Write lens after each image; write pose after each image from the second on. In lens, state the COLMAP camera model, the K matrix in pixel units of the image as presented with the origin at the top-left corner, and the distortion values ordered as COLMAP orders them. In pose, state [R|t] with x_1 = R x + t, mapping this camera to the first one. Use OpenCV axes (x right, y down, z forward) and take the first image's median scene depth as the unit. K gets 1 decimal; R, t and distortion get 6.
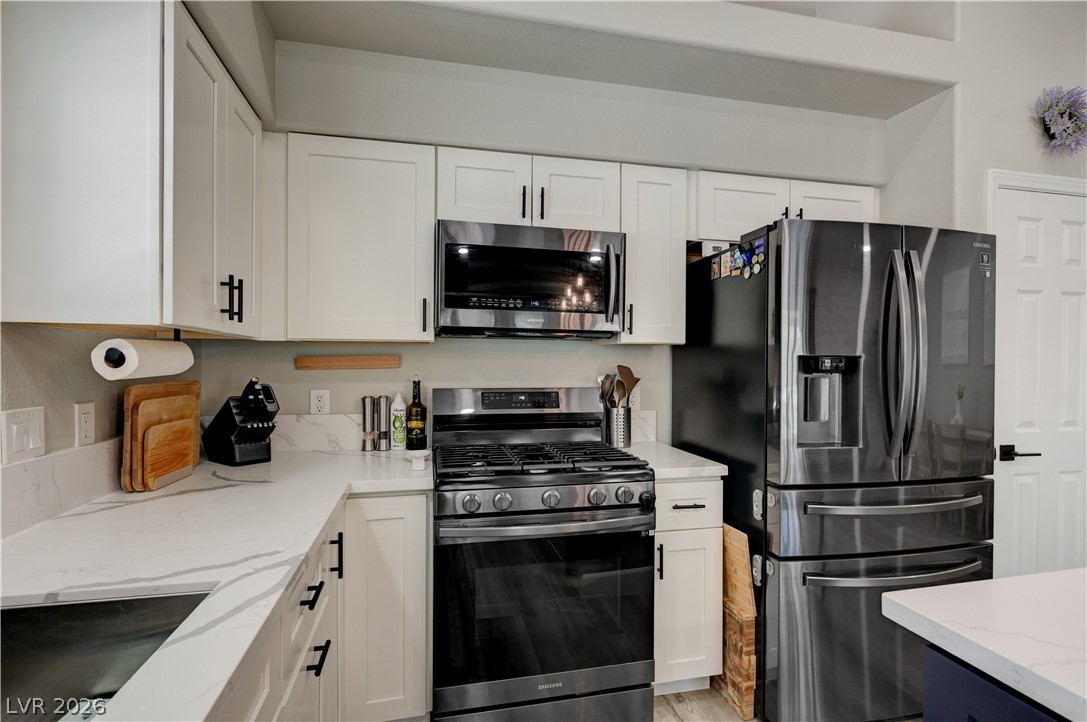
lens RADIAL K [[523.3, 0, 545.1], [0, 523.3, 365.2], [0, 0, 1]] dist [0.000392, 0.000018]
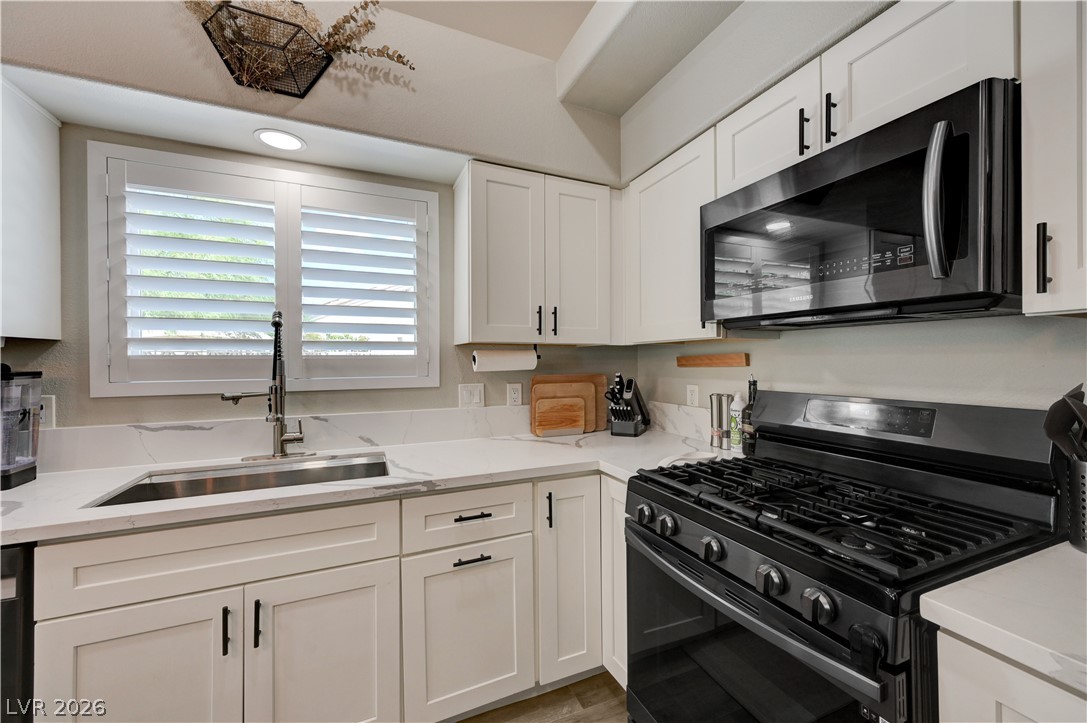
lens RADIAL K [[425.7, 0, 547.4], [0, 425.7, 360.8], [0, 0, 1]] dist [0.000272, -0.000014]
pose [[0.185826, -0.005253, -0.982569, 0.424630], [0.003035, 0.999984, -0.004772, -0.002281], [0.982578, -0.002095, 0.185839, 0.518081]]
